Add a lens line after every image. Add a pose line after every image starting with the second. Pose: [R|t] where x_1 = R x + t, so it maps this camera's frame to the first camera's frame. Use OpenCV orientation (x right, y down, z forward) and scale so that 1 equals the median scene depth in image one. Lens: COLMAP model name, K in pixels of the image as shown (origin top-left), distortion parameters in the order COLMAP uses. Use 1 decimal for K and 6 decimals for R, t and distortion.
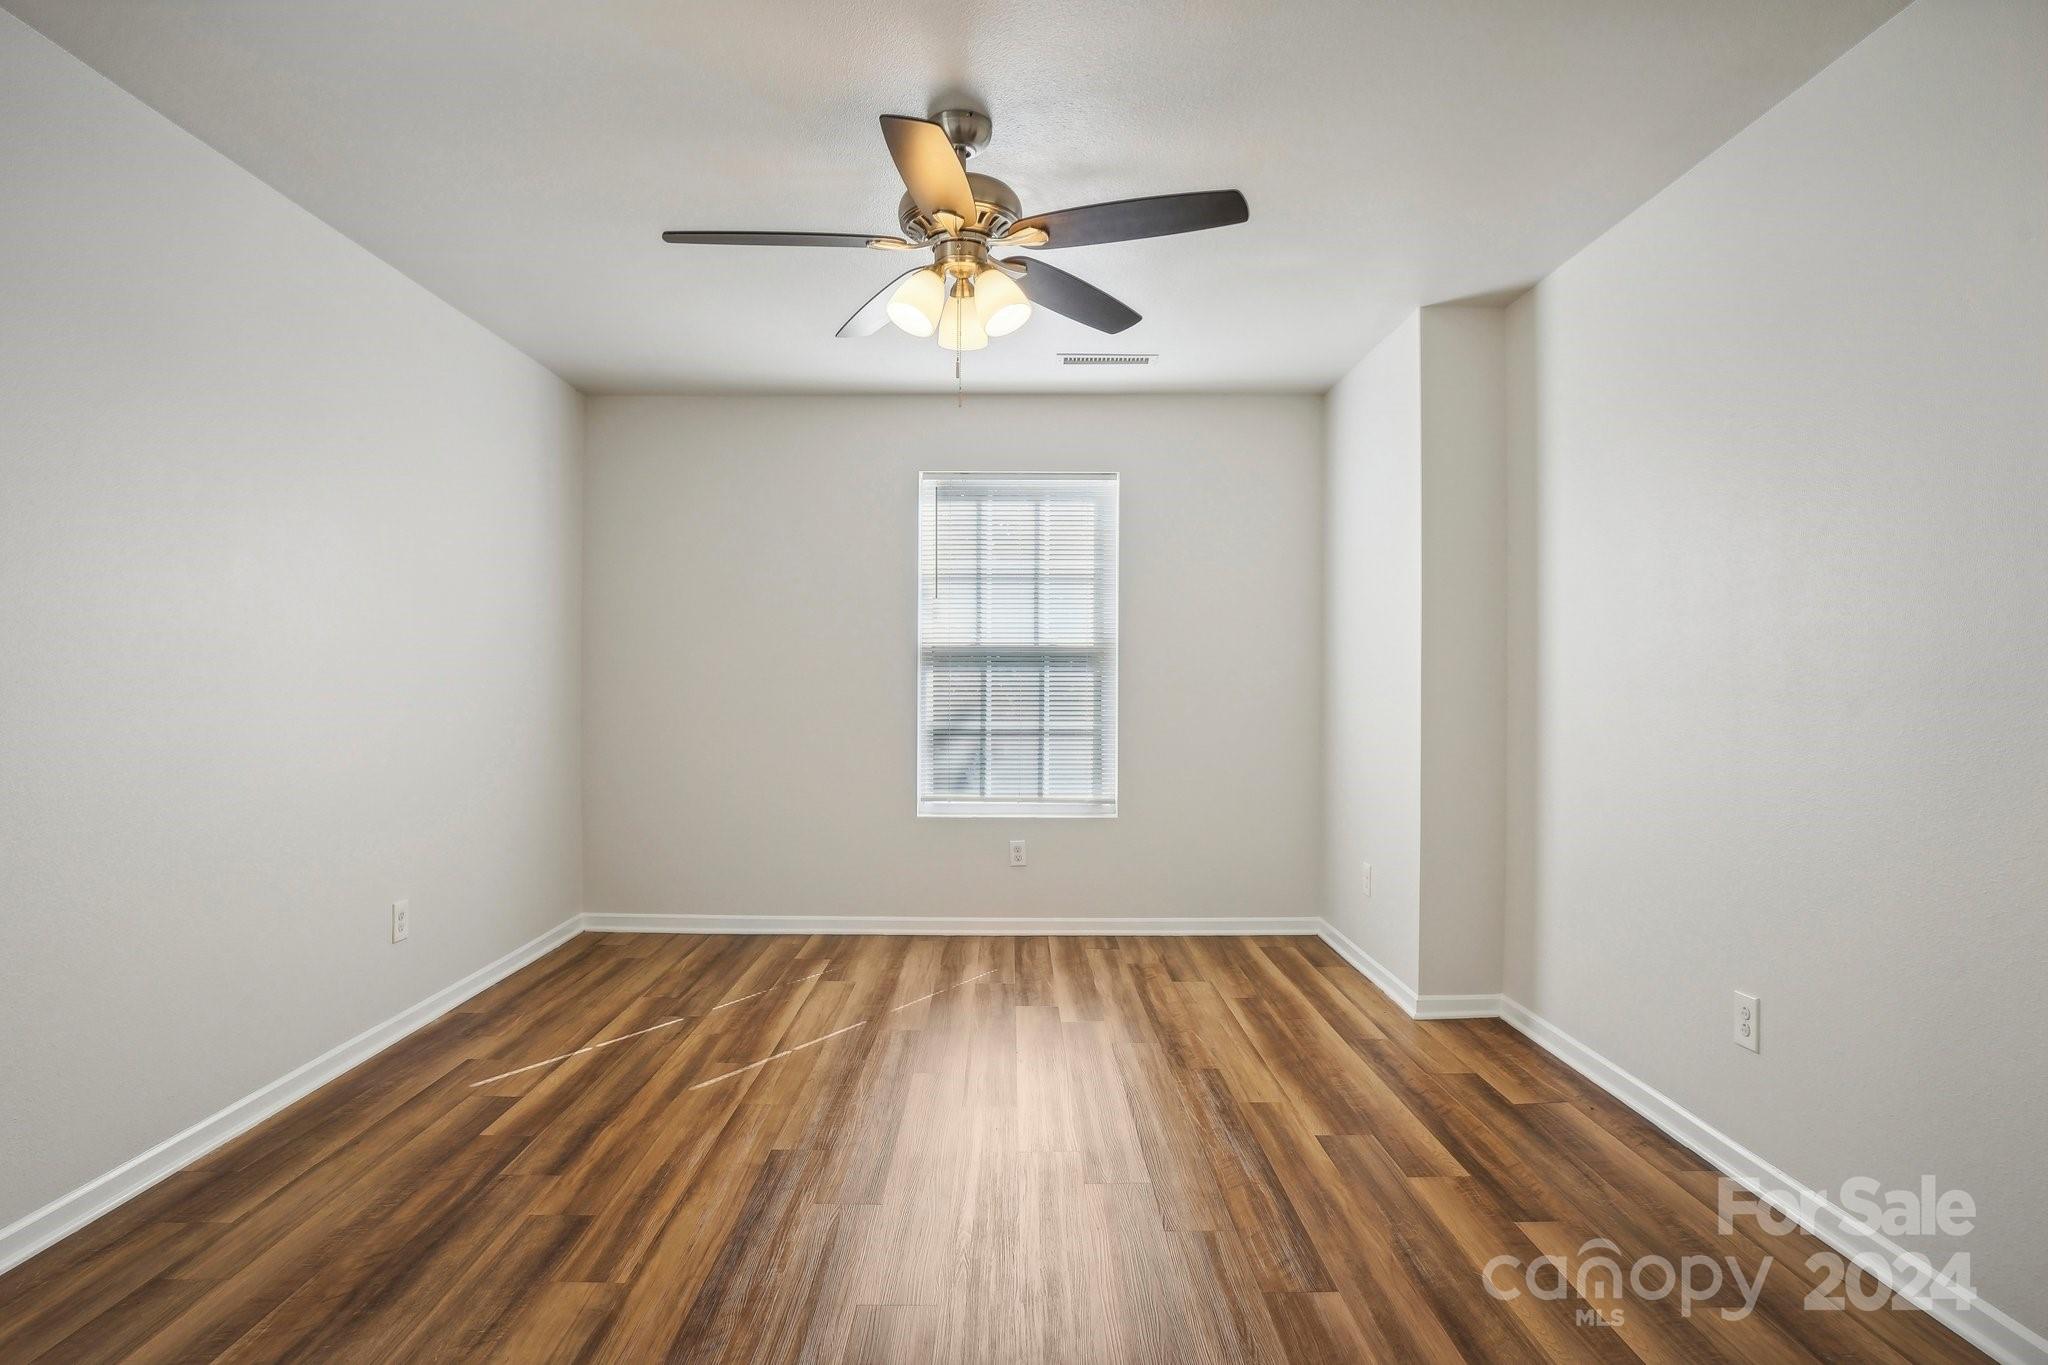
lens RADIAL K [[1076.3, 0, 1024.0], [0, 1076.3, 682.5], [0, 0, 1]] dist [-0.072832, 0.035663]
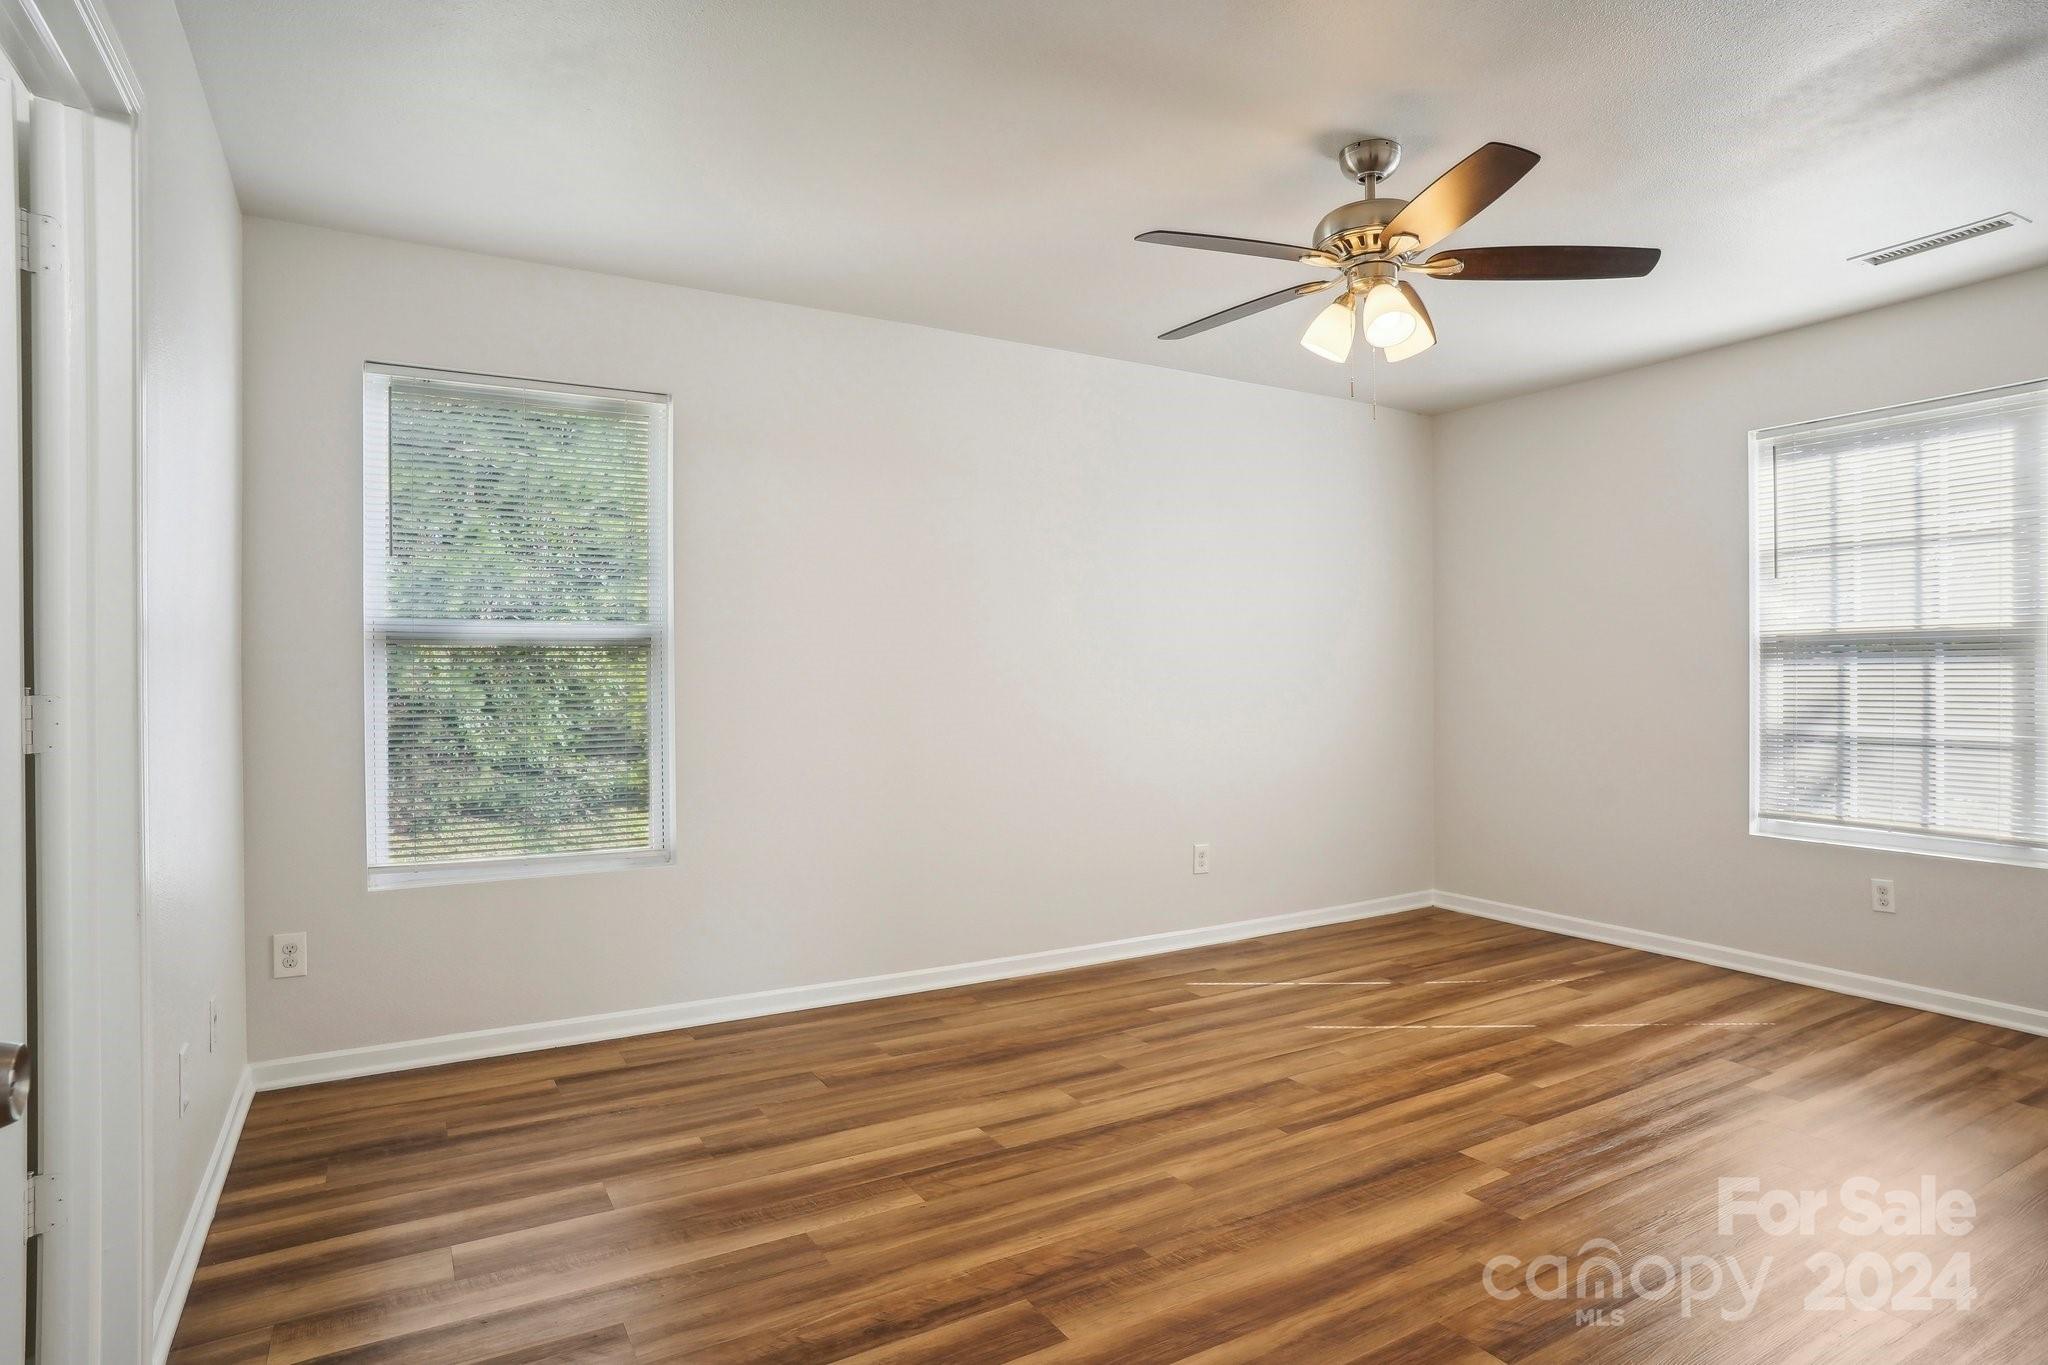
lens RADIAL K [[1107.2, 0, 1058.9], [0, 1107.2, 688.5], [0, 0, 1]] dist [-0.074625, 0.043348]
pose [[0.513368, 0.003150, -0.858163, 0.404162], [0.006092, 0.999955, 0.007315, -0.001552], [0.858147, -0.008983, 0.513326, 0.096303]]
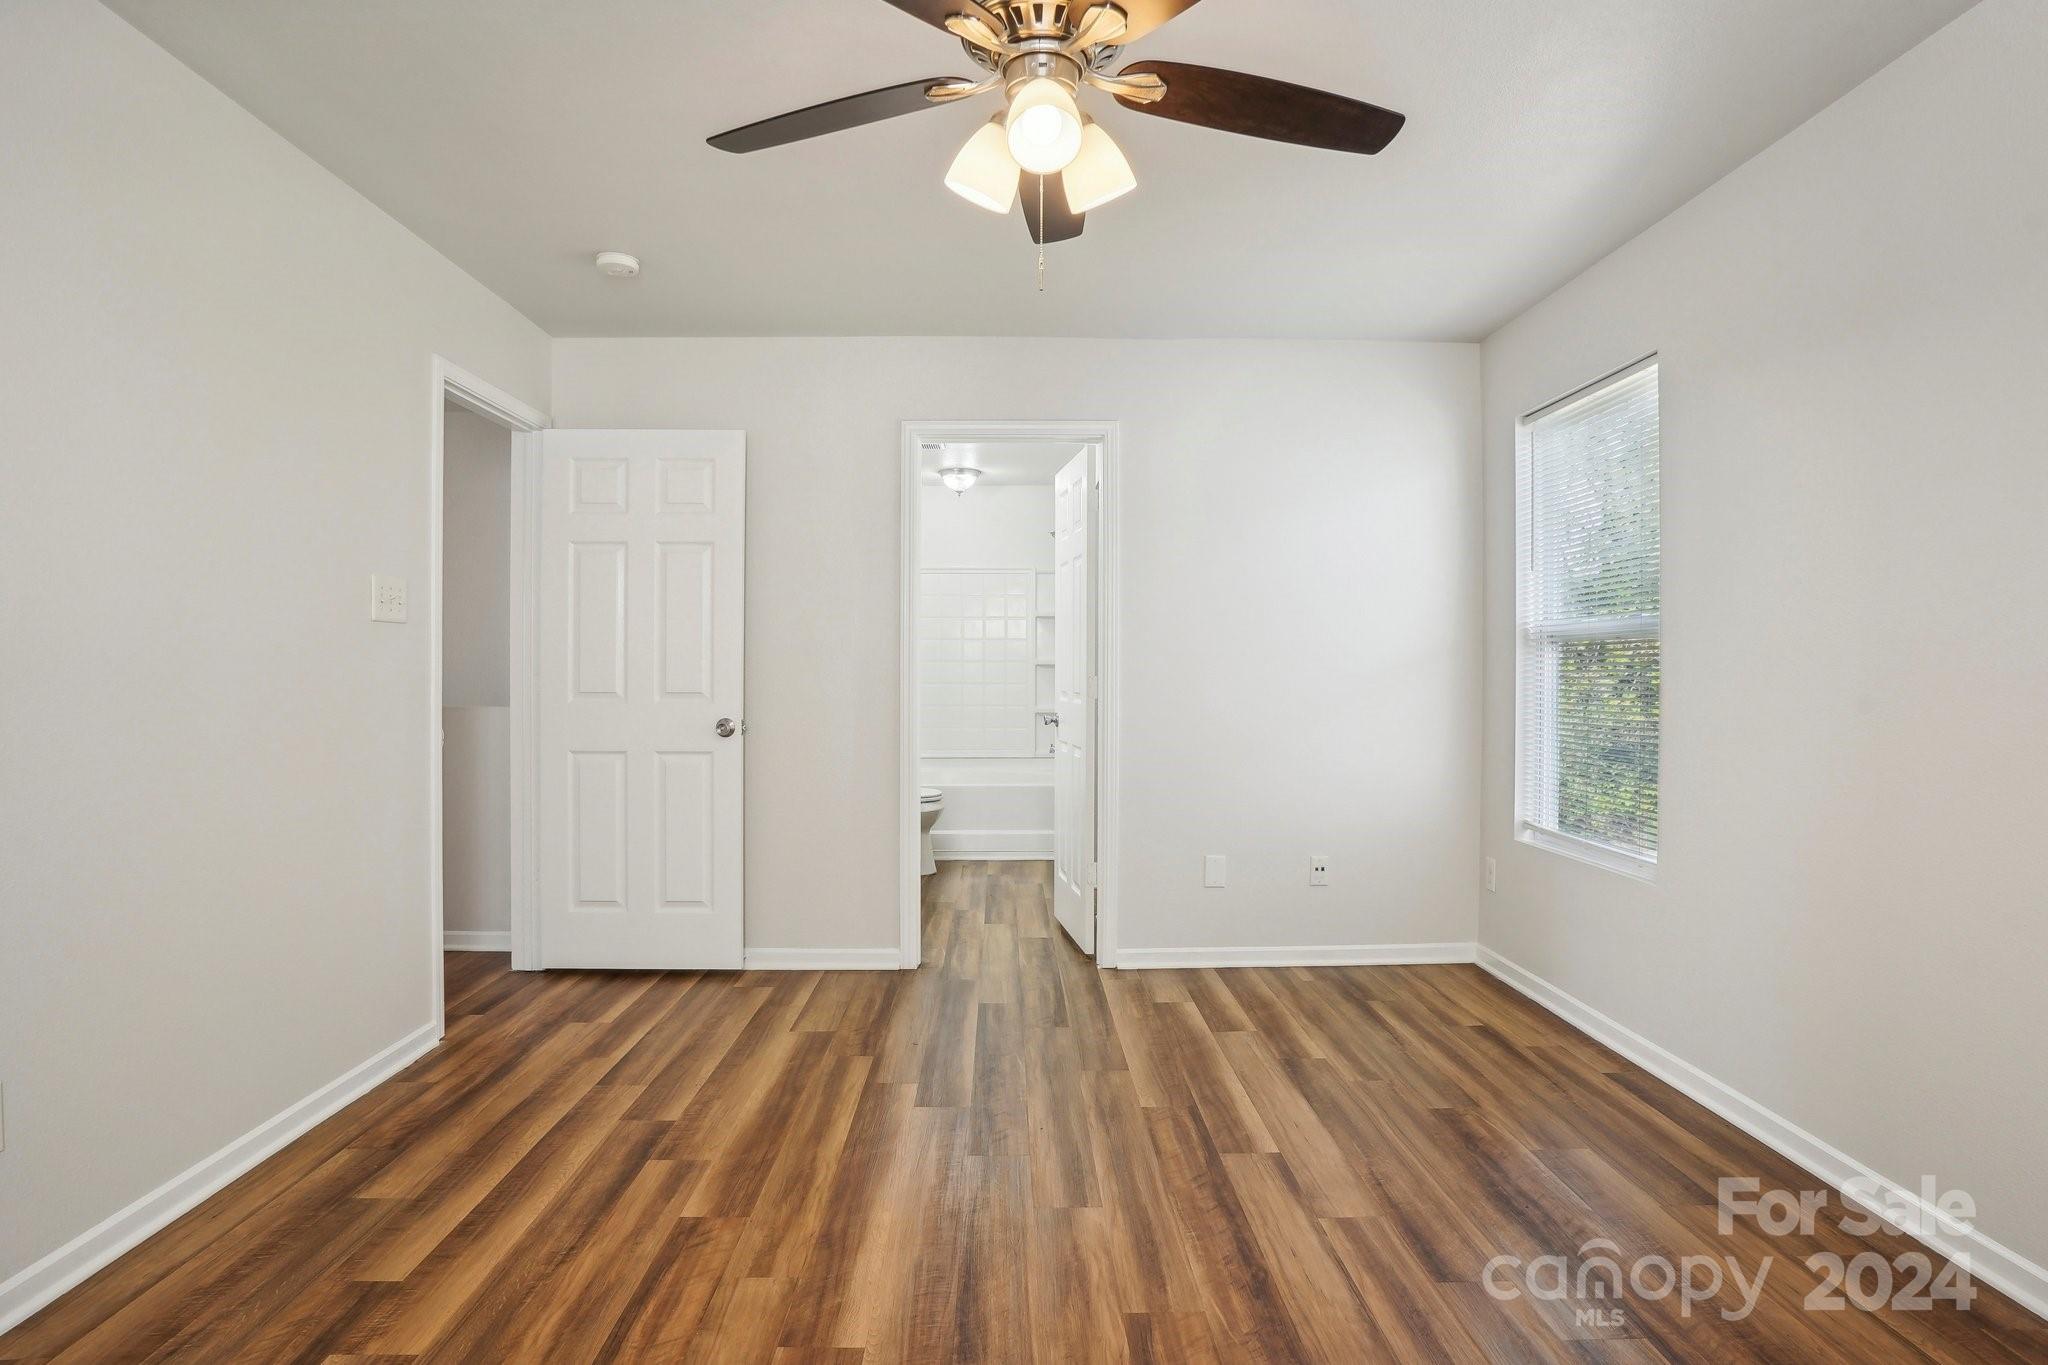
lens RADIAL K [[1106.6, 0, 1005.3], [0, 1106.6, 659.4], [0, 0, 1]] dist [-0.071712, 0.041115]
pose [[-0.999963, -0.005508, 0.006557, -0.024744], [-0.005581, 0.999922, -0.011158, -0.003013], [-0.006495, -0.011194, -0.999916, 0.990963]]
